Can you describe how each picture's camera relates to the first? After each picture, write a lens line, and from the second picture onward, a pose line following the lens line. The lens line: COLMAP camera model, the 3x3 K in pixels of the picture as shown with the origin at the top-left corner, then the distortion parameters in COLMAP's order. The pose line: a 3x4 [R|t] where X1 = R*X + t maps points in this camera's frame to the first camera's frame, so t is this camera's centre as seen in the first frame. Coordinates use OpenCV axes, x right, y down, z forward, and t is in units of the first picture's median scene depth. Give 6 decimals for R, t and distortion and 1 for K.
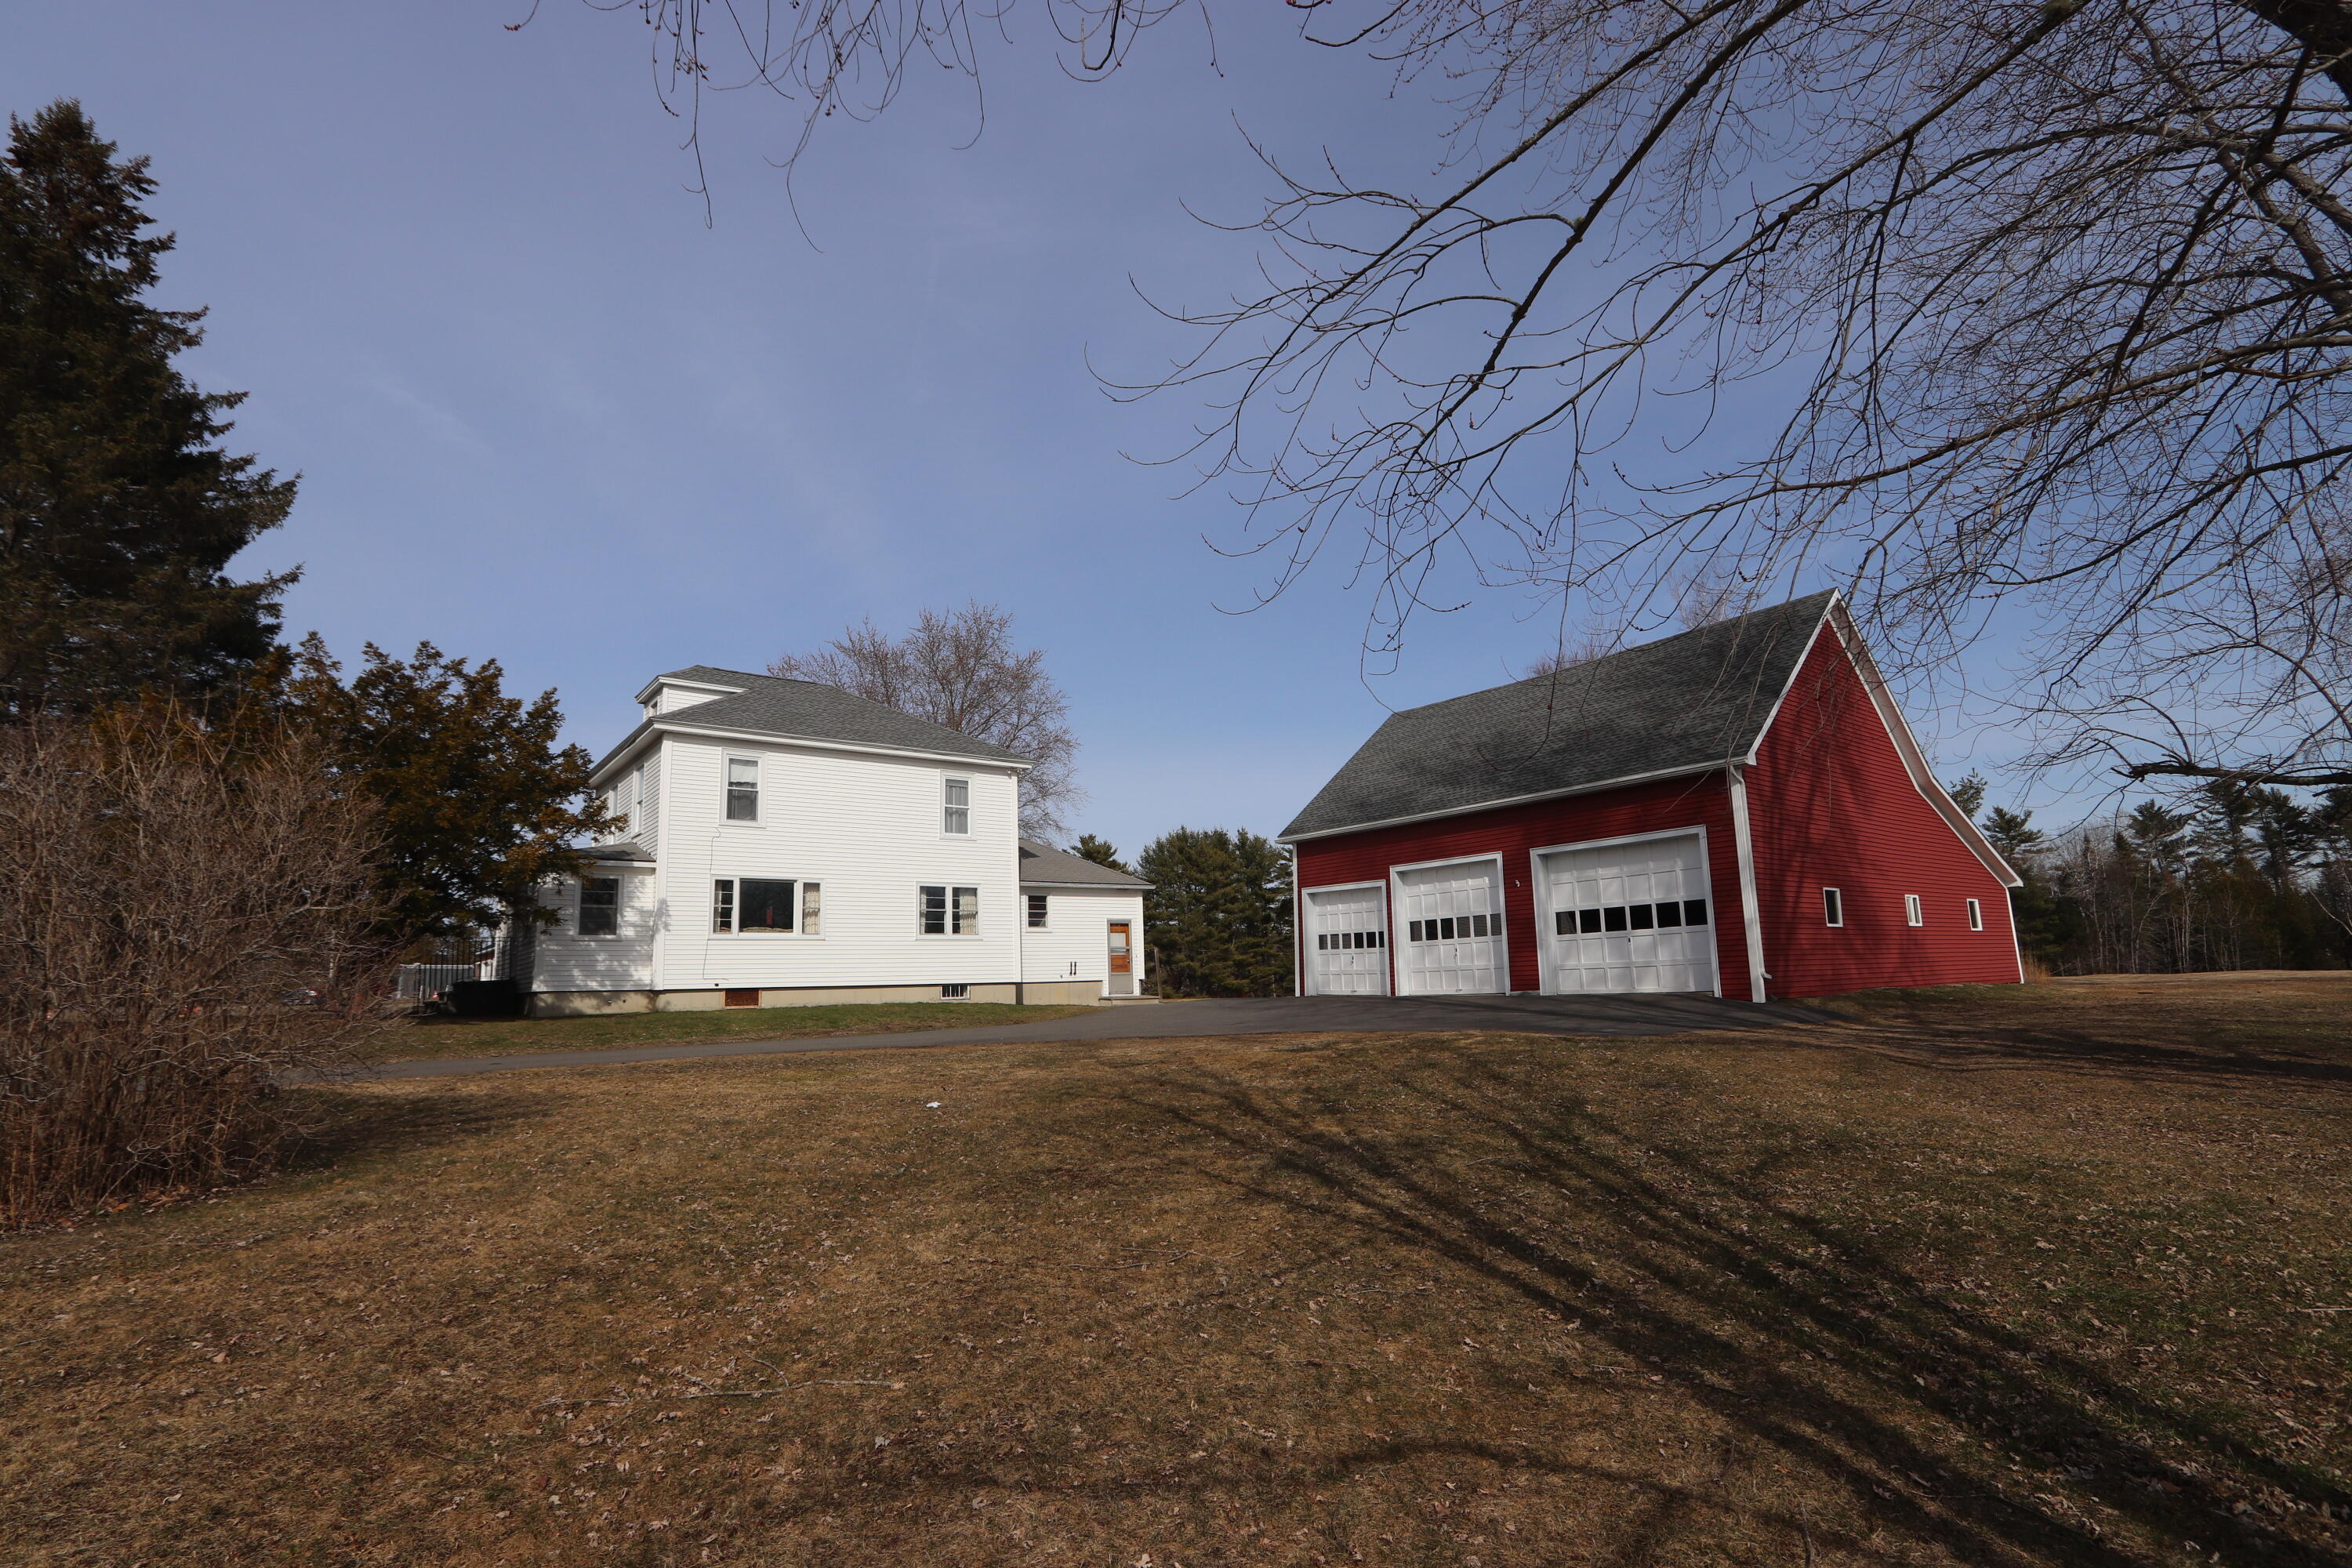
lens RADIAL K [[1086.1, 0, 1161.2], [0, 1086.1, 809.3], [0, 0, 1]] dist [-0.017826, 0.003781]
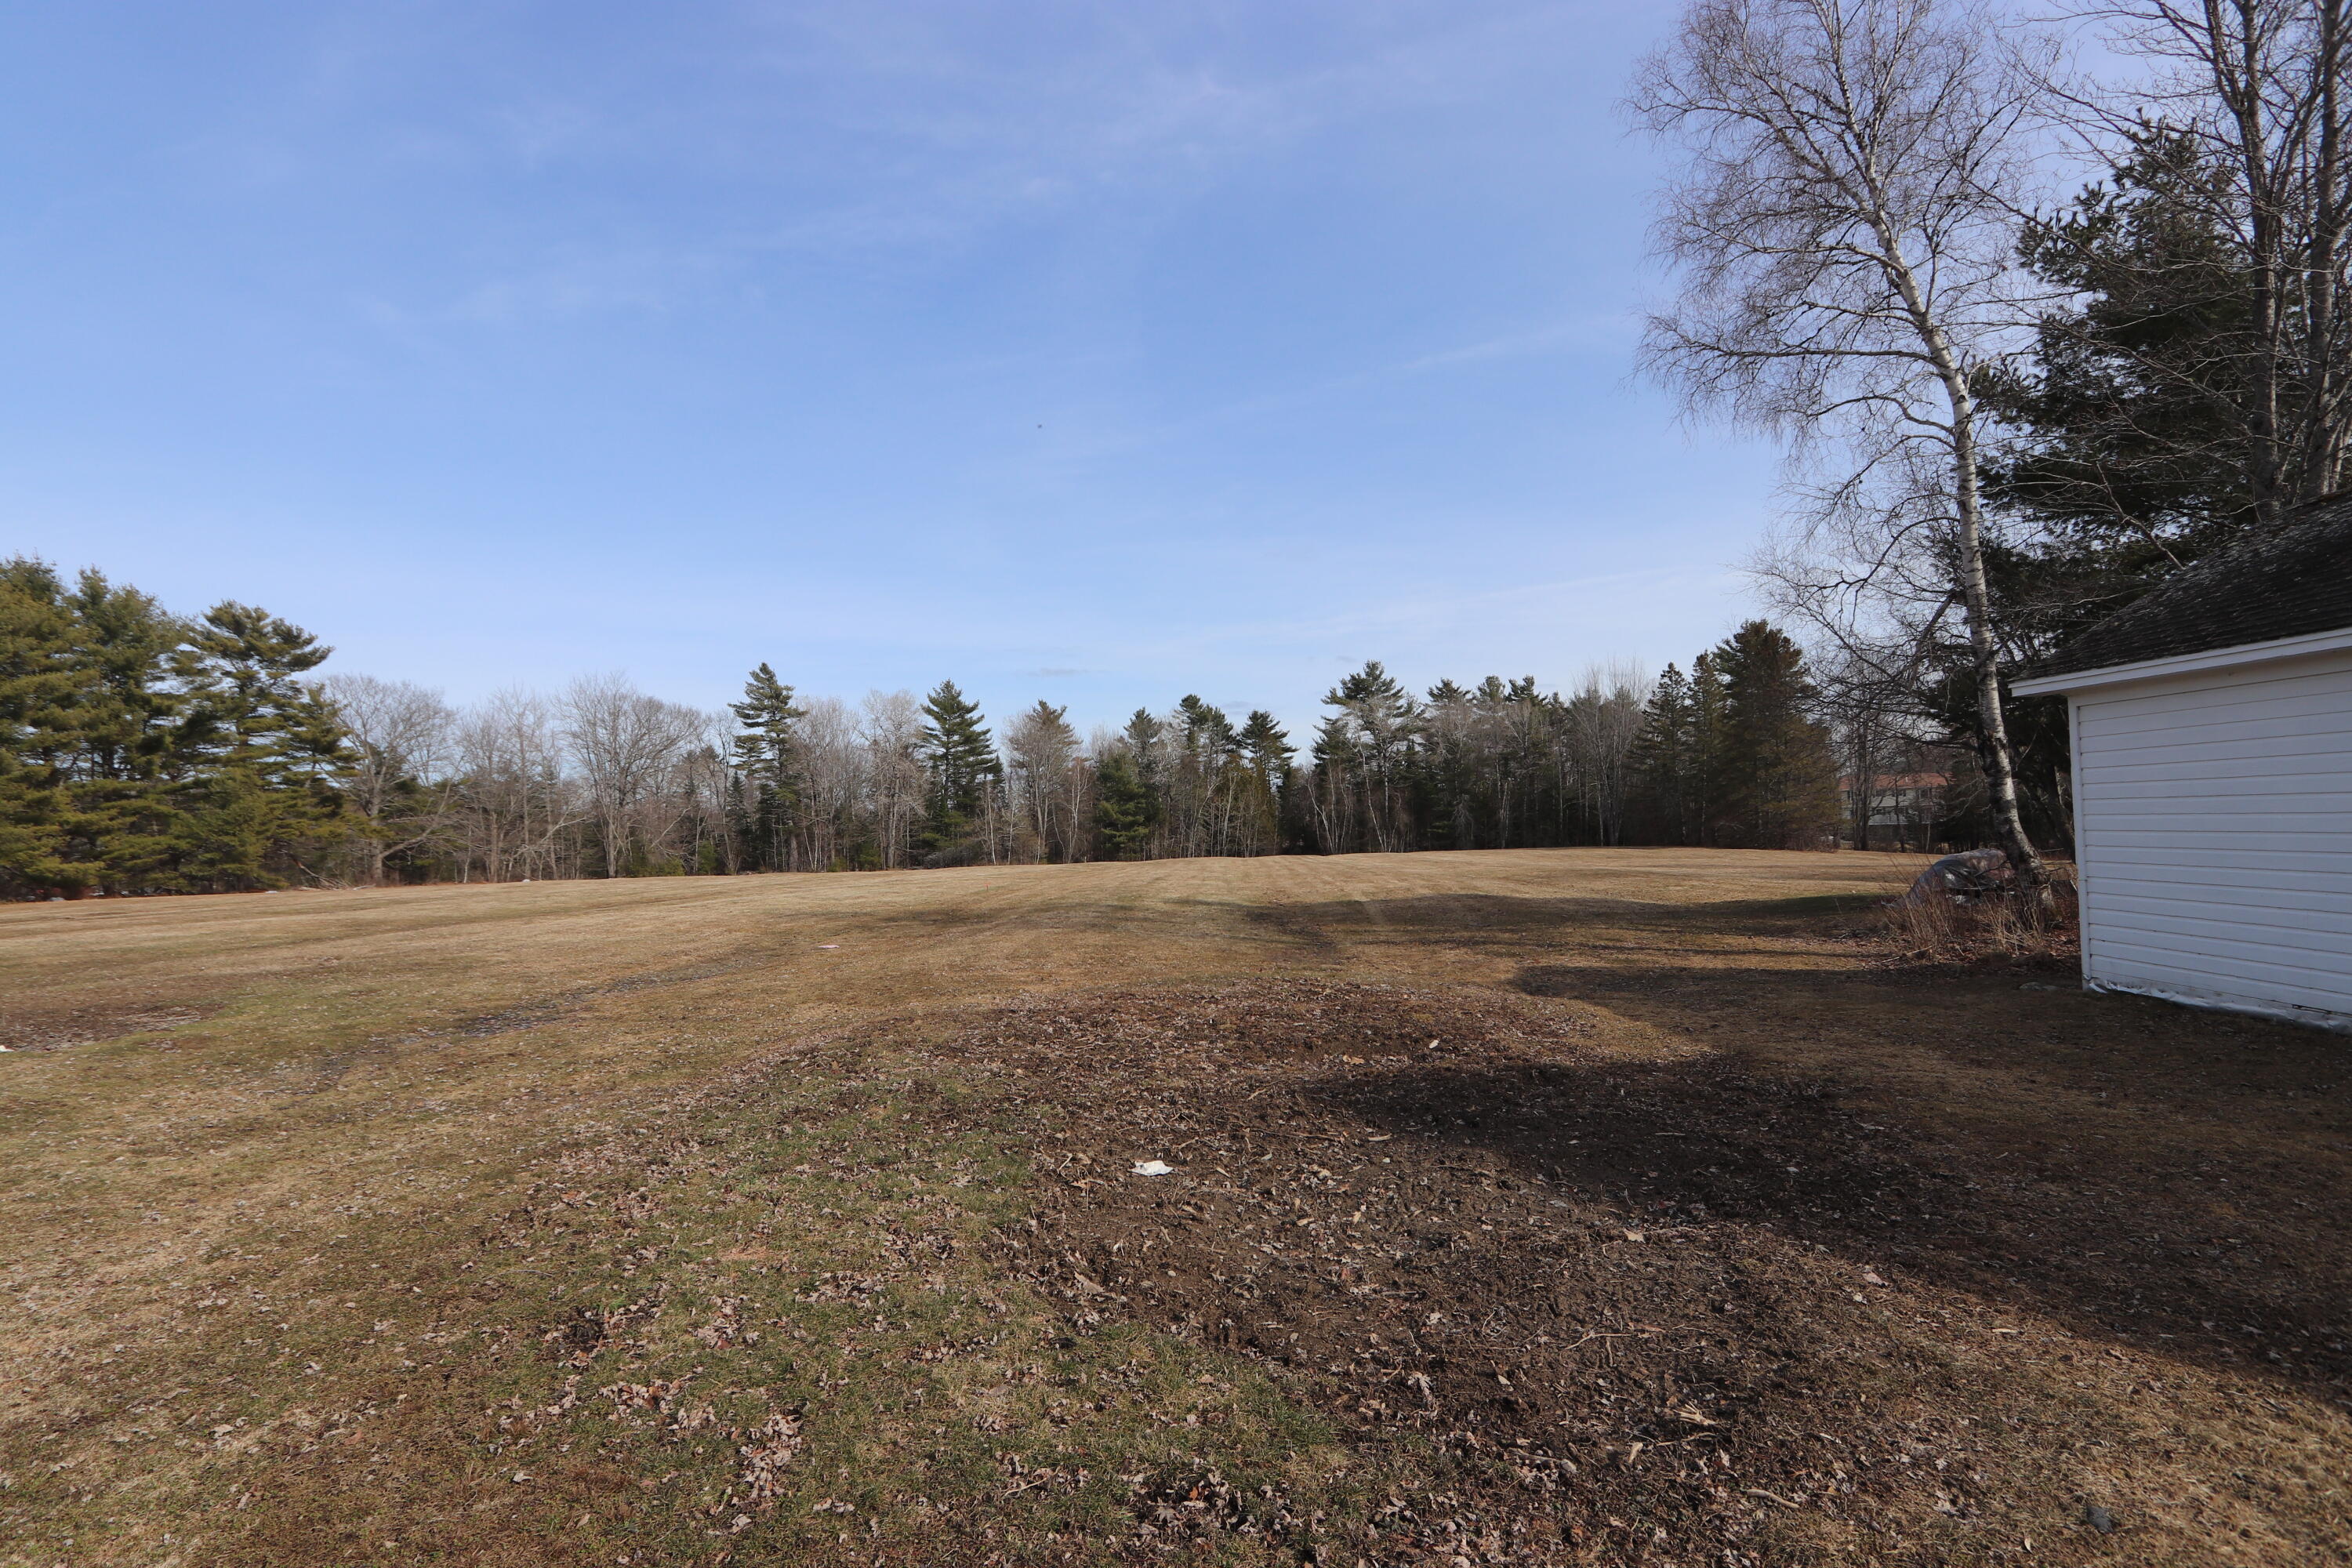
lens RADIAL K [[1086.1, 0, 1170.4], [0, 1086.1, 795.1], [0, 0, 1]] dist [-0.017826, 0.003781]
pose [[0.616797, 0.040044, 0.786103, -0.019411], [-0.119369, 0.991913, 0.043132, 0.182293], [-0.778019, -0.120440, 0.616588, 1.242604]]
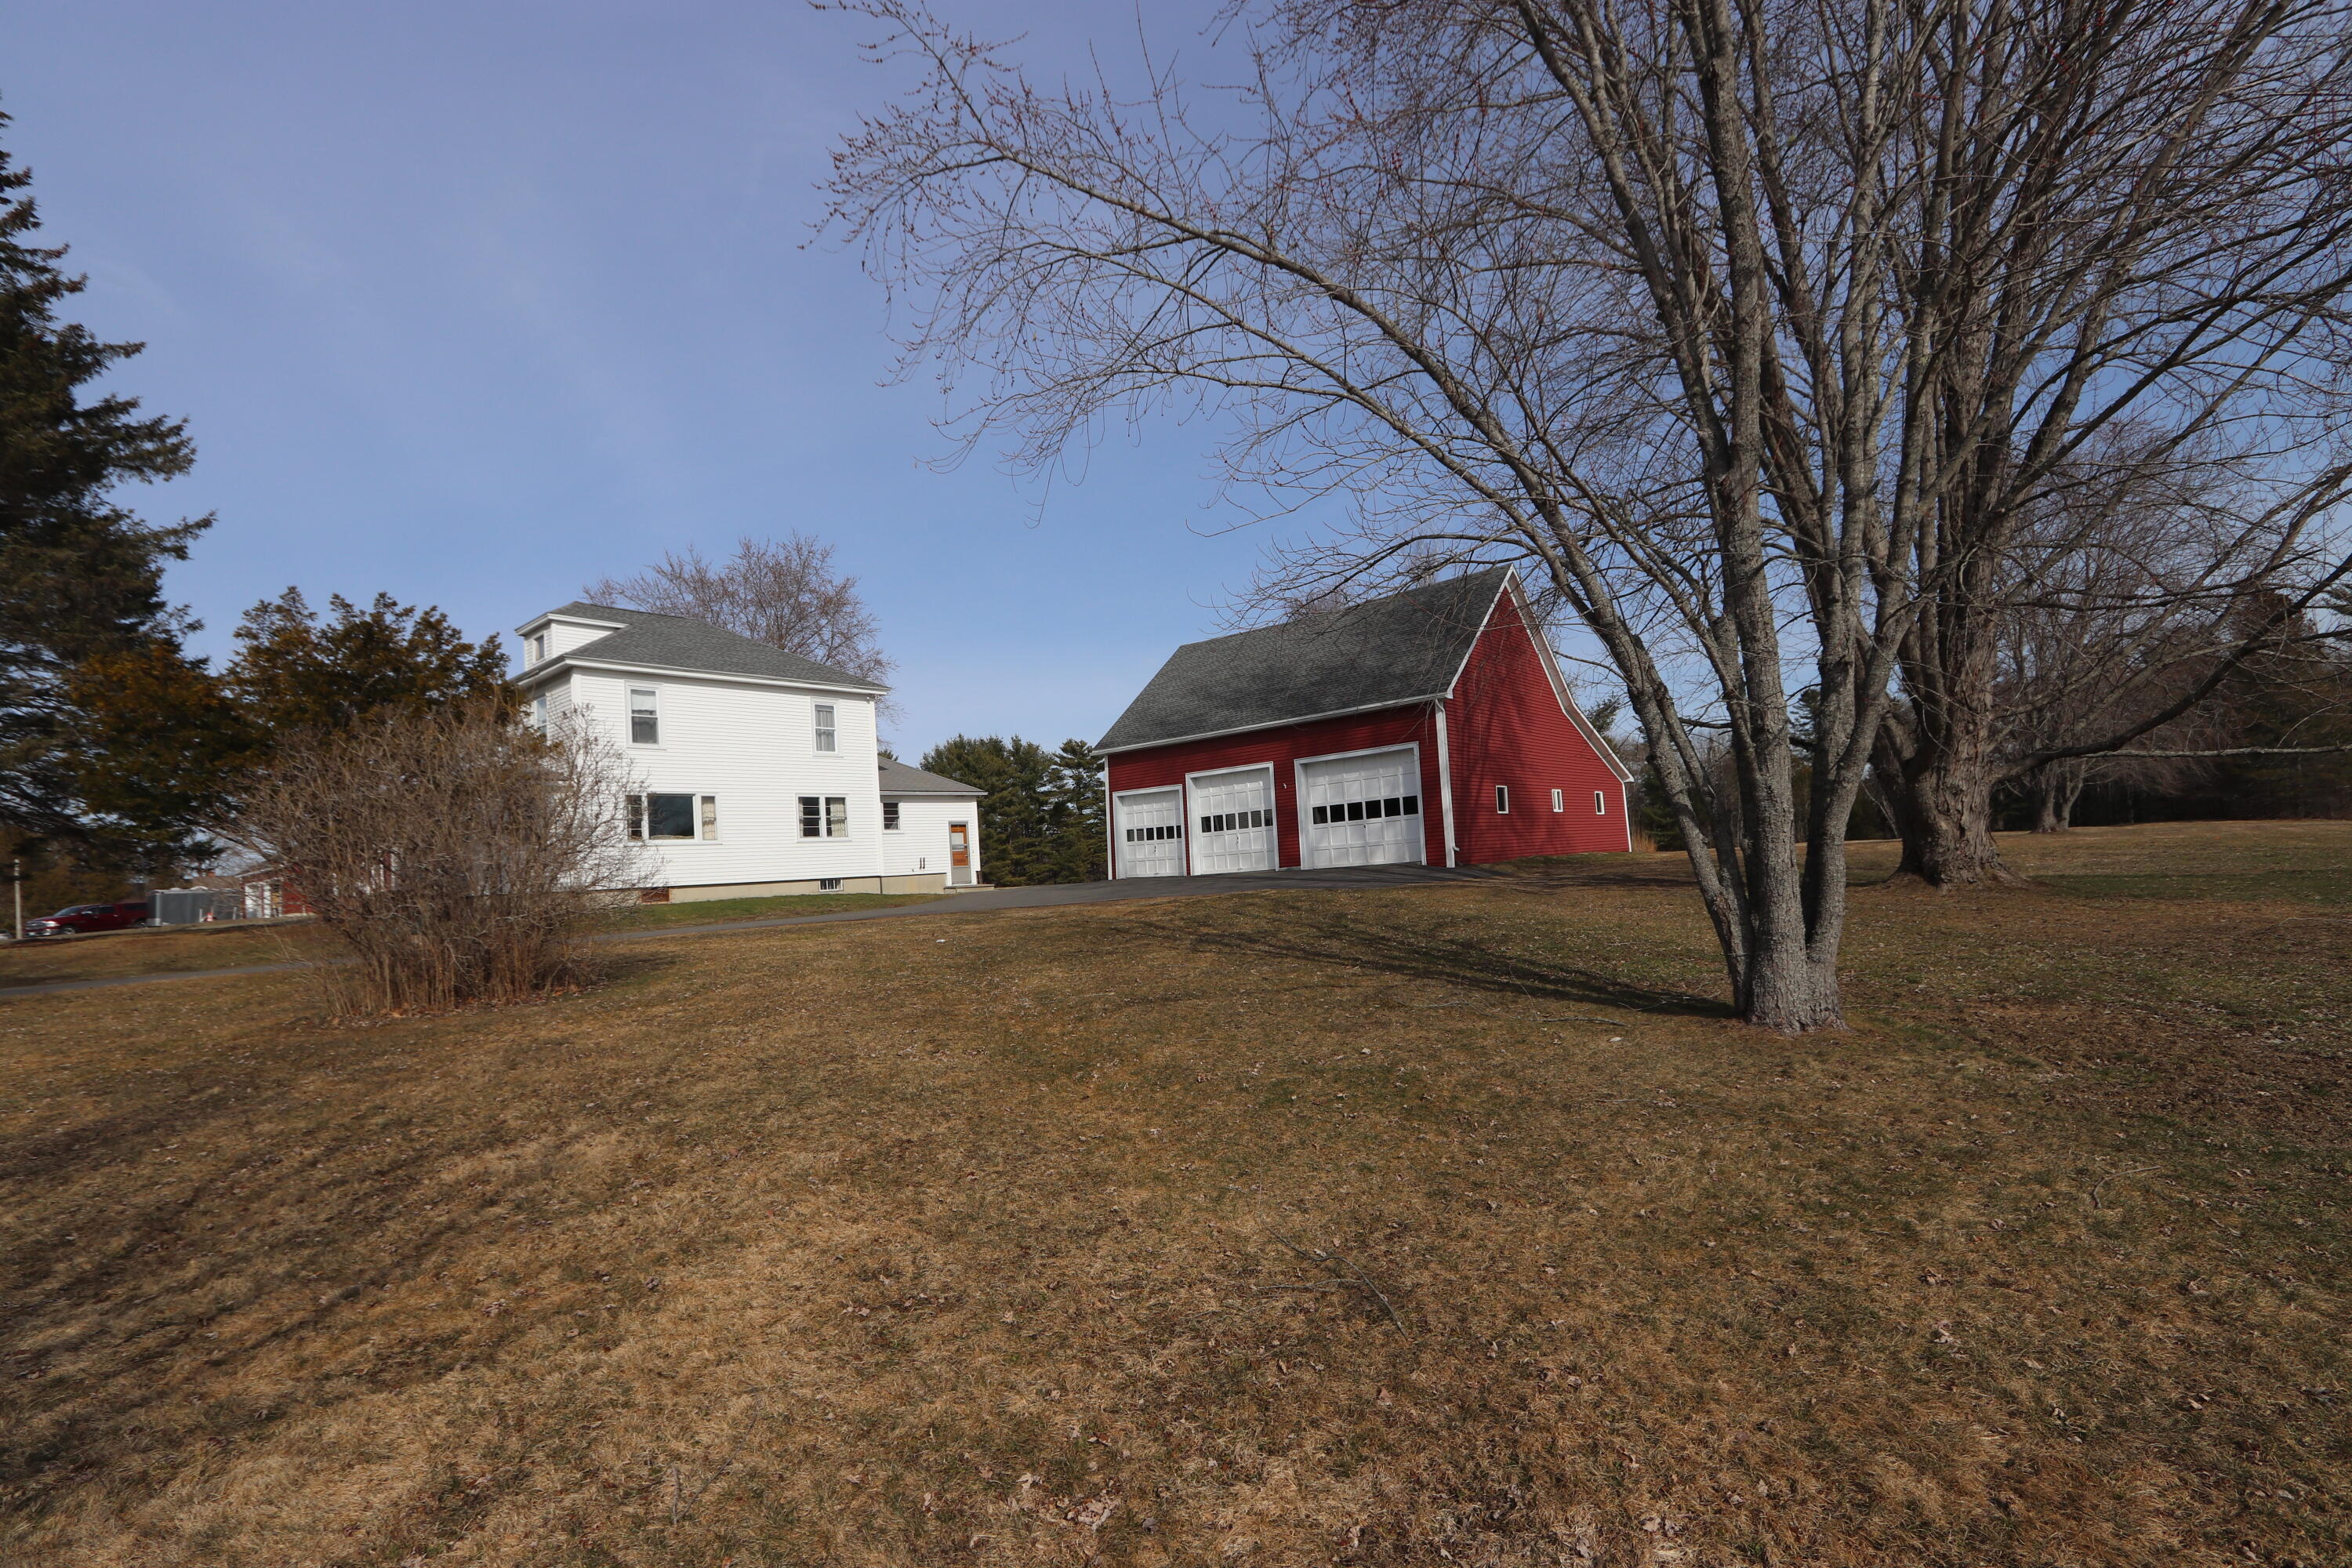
lens RADIAL K [[1086.1, 0, 1143.8], [0, 1086.1, 800.5], [0, 0, 1]] dist [-0.017826, 0.003781]
pose [[0.977207, -0.020873, 0.211260, -0.123528], [0.003623, 0.996649, 0.081713, -0.023197], [-0.212258, -0.079085, 0.974008, -0.260231]]
